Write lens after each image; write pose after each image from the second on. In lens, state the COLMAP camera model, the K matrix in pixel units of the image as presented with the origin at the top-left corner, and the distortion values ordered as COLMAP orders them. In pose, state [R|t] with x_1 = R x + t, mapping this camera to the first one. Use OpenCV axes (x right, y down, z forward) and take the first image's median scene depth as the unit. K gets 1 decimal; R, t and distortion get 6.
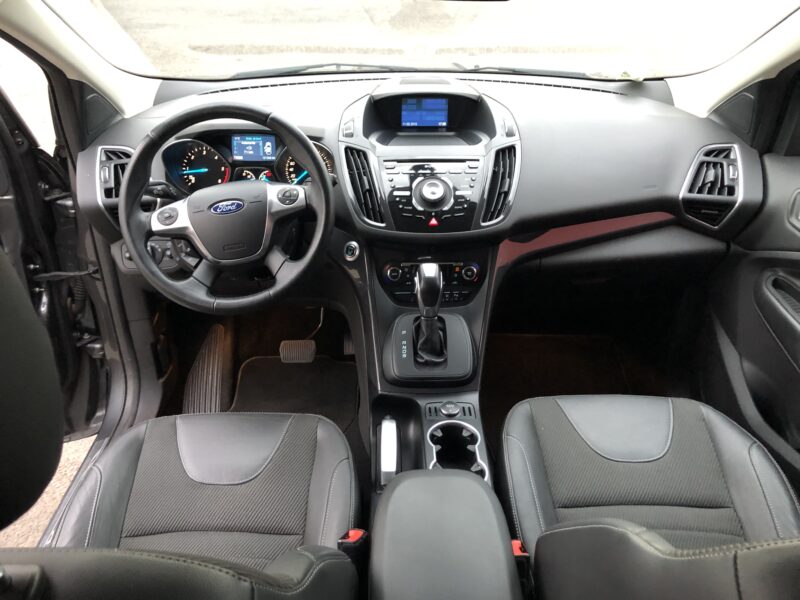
lens RADIAL K [[657.5, 0, 400.0], [0, 657.5, 333.4], [0, 0, 1]] dist [0.002034, -0.000682]
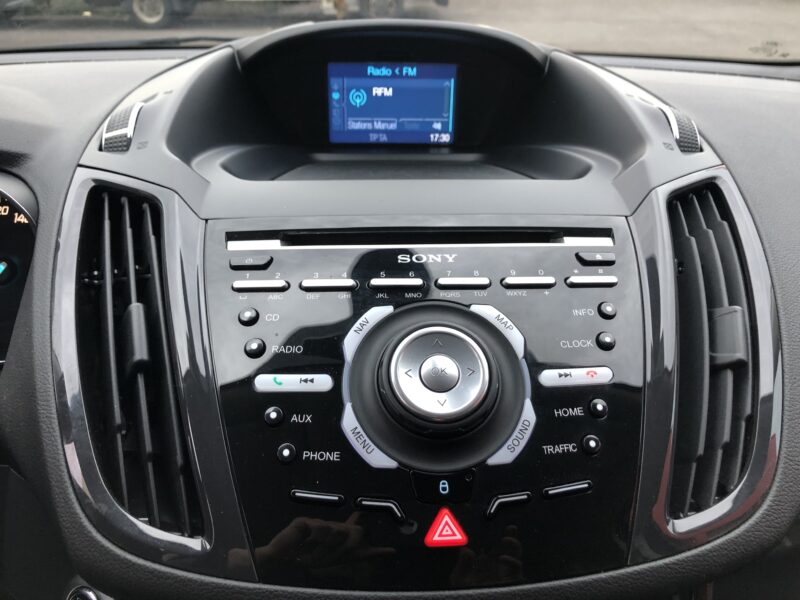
lens RADIAL K [[653.7, 0, 400.0], [0, 653.7, 300.0], [0, 0, 1]] dist [-0.009747, -0.005606]
pose [[0.998710, -0.009256, 0.049921, 0.026104], [0.016853, 0.987930, -0.153982, -0.199130], [-0.047893, 0.154624, 0.986812, 0.755255]]
